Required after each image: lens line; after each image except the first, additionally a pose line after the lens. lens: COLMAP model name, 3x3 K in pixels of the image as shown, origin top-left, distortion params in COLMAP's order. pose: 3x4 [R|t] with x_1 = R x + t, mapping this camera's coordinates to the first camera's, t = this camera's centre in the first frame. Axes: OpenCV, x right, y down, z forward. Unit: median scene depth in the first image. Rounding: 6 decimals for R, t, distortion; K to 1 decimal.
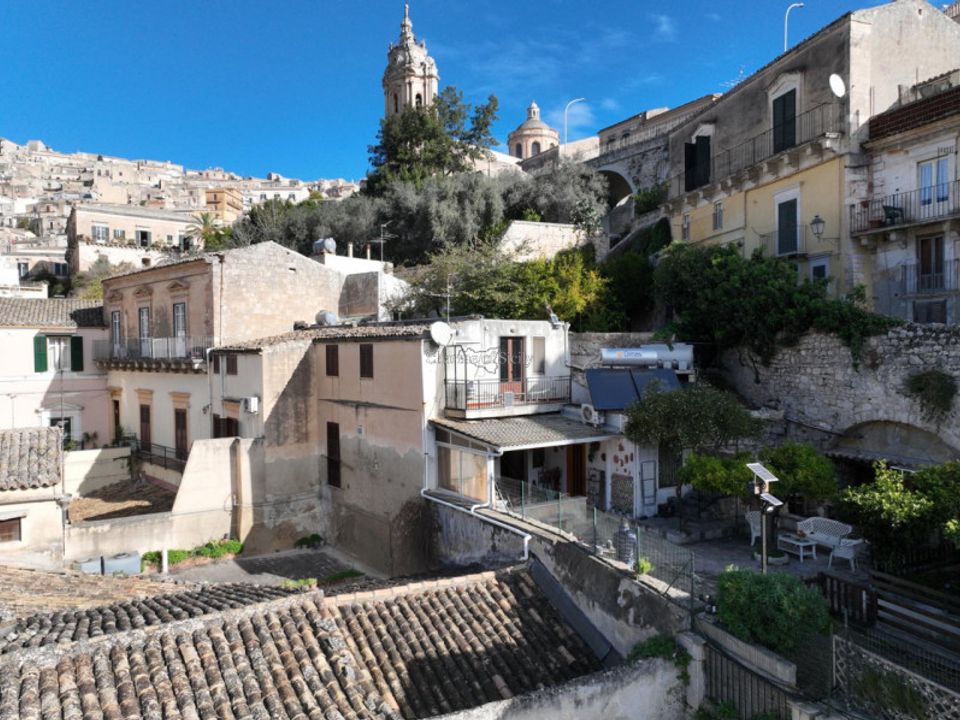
lens RADIAL K [[675.0, 0, 480.0], [0, 675.0, 360.0], [0, 0, 1]] dist [0.005648, 0.010473]
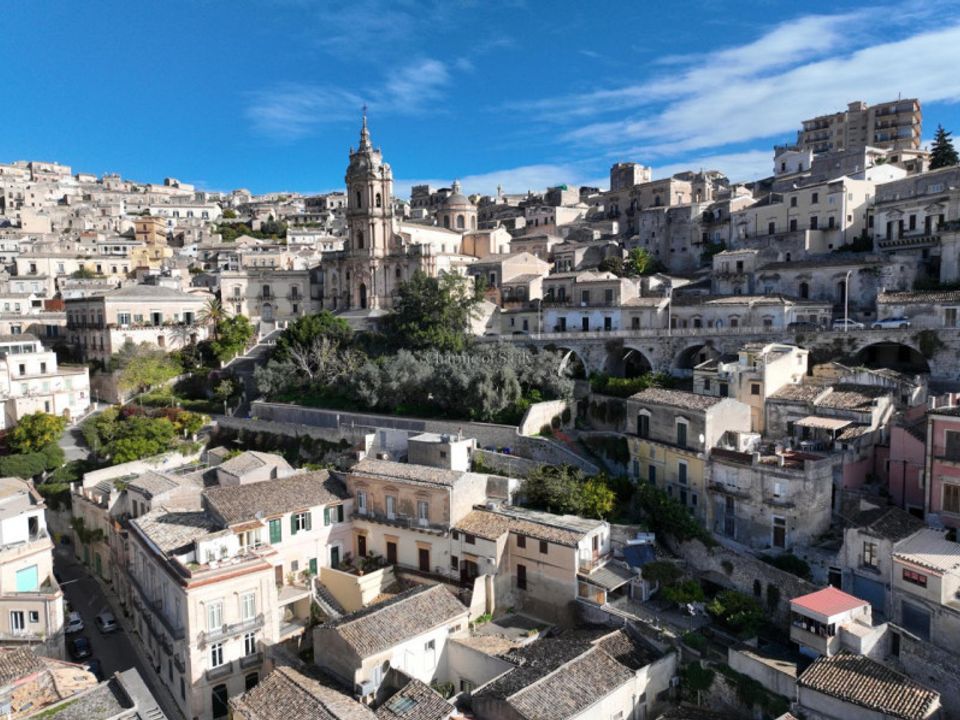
lens RADIAL K [[675.0, 0, 480.0], [0, 675.0, 360.0], [0, 0, 1]] dist [0.005648, 0.010473]
pose [[0.979078, -0.021493, 0.202346, -0.598033], [0.009636, 0.998188, 0.059402, -0.574936], [-0.203256, -0.056209, 0.977511, -0.984079]]
